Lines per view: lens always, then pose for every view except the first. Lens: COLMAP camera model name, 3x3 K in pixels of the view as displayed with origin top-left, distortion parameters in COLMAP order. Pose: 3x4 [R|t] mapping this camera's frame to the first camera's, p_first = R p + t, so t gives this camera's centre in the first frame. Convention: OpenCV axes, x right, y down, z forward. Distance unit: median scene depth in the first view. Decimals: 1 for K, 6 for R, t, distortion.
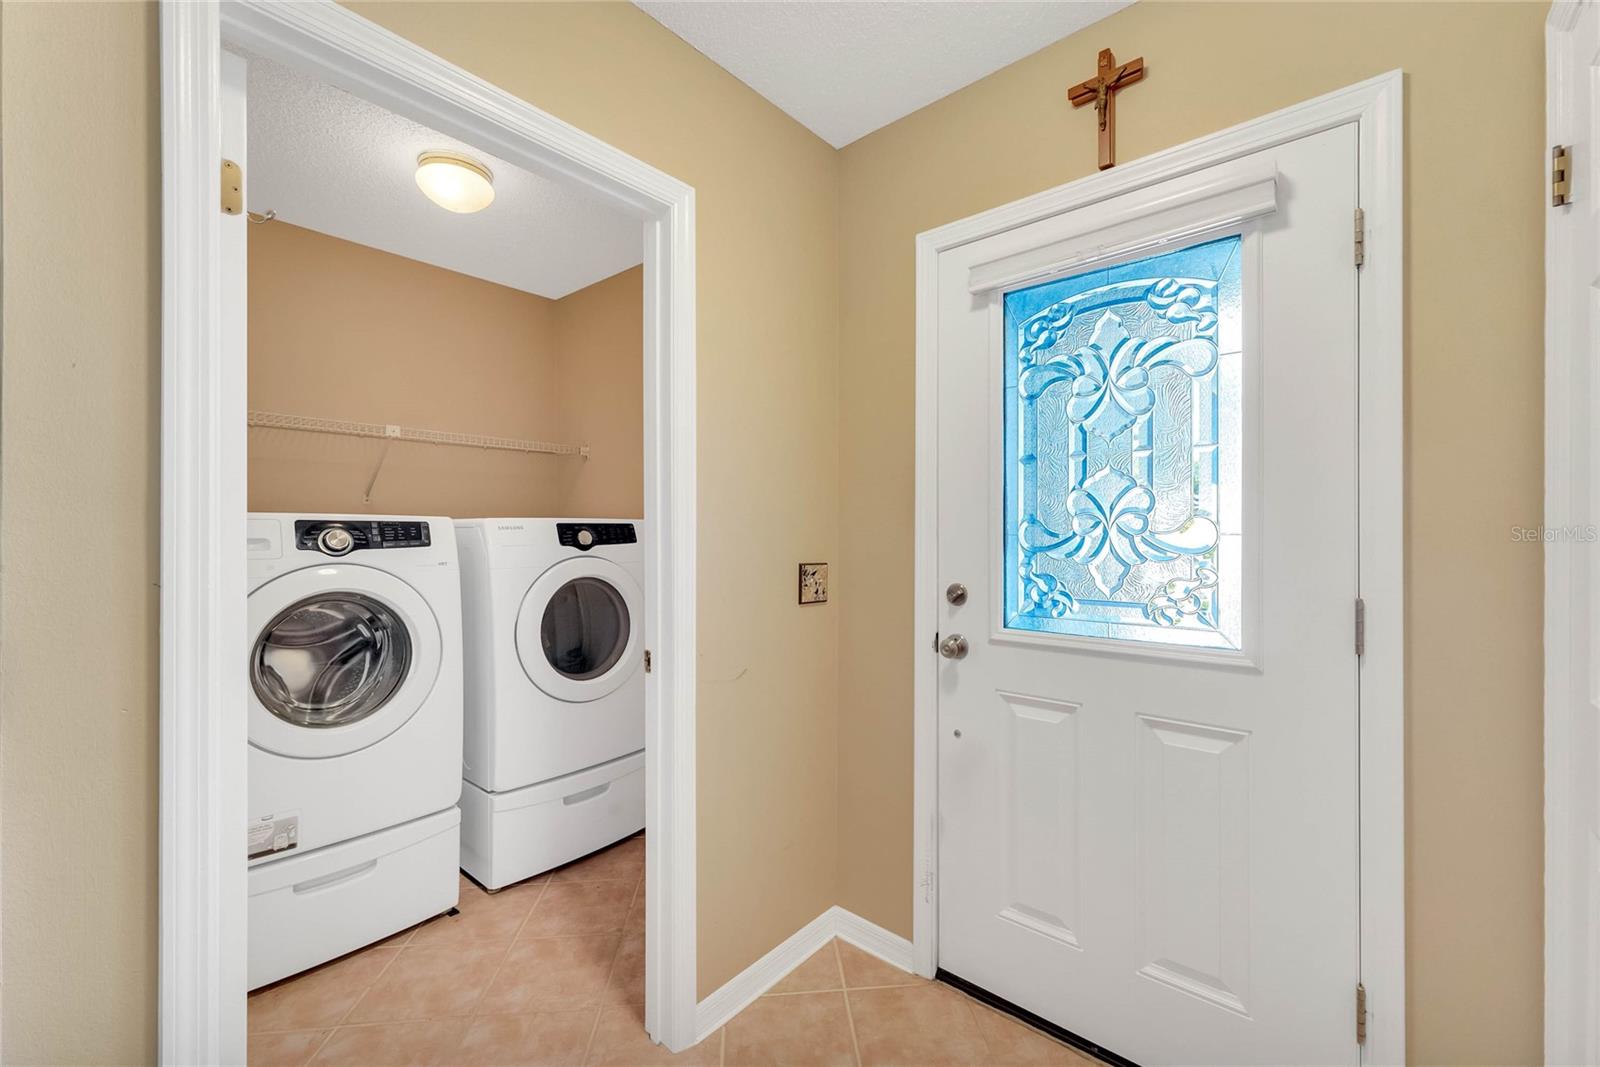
lens RADIAL K [[651.8, 0, 797.9], [0, 651.8, 535.0], [0, 0, 1]] dist [0.002529, 0.000596]
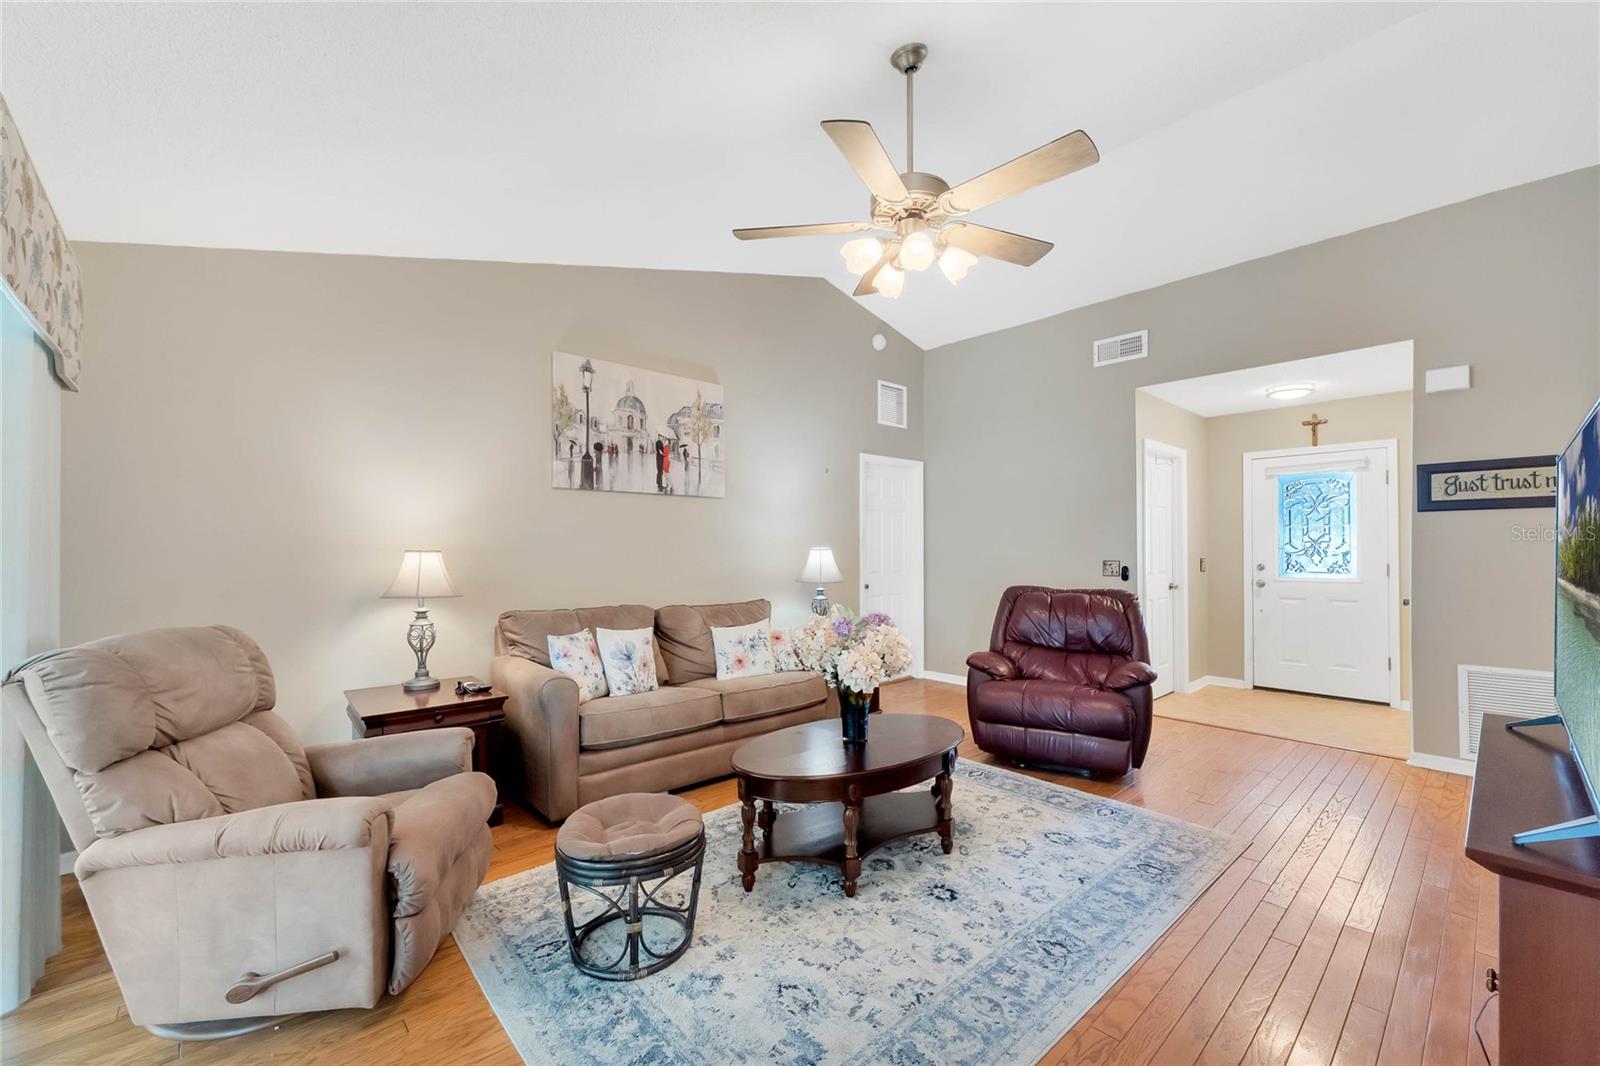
lens RADIAL K [[651.8, 0, 798.6], [0, 651.8, 540.1], [0, 0, 1]] dist [0.002529, 0.000596]
pose [[0.994833, -0.001273, -0.101520, -1.952412], [0.000038, 0.999926, -0.012163, -0.002296], [0.101528, 0.012096, 0.994759, -2.801761]]
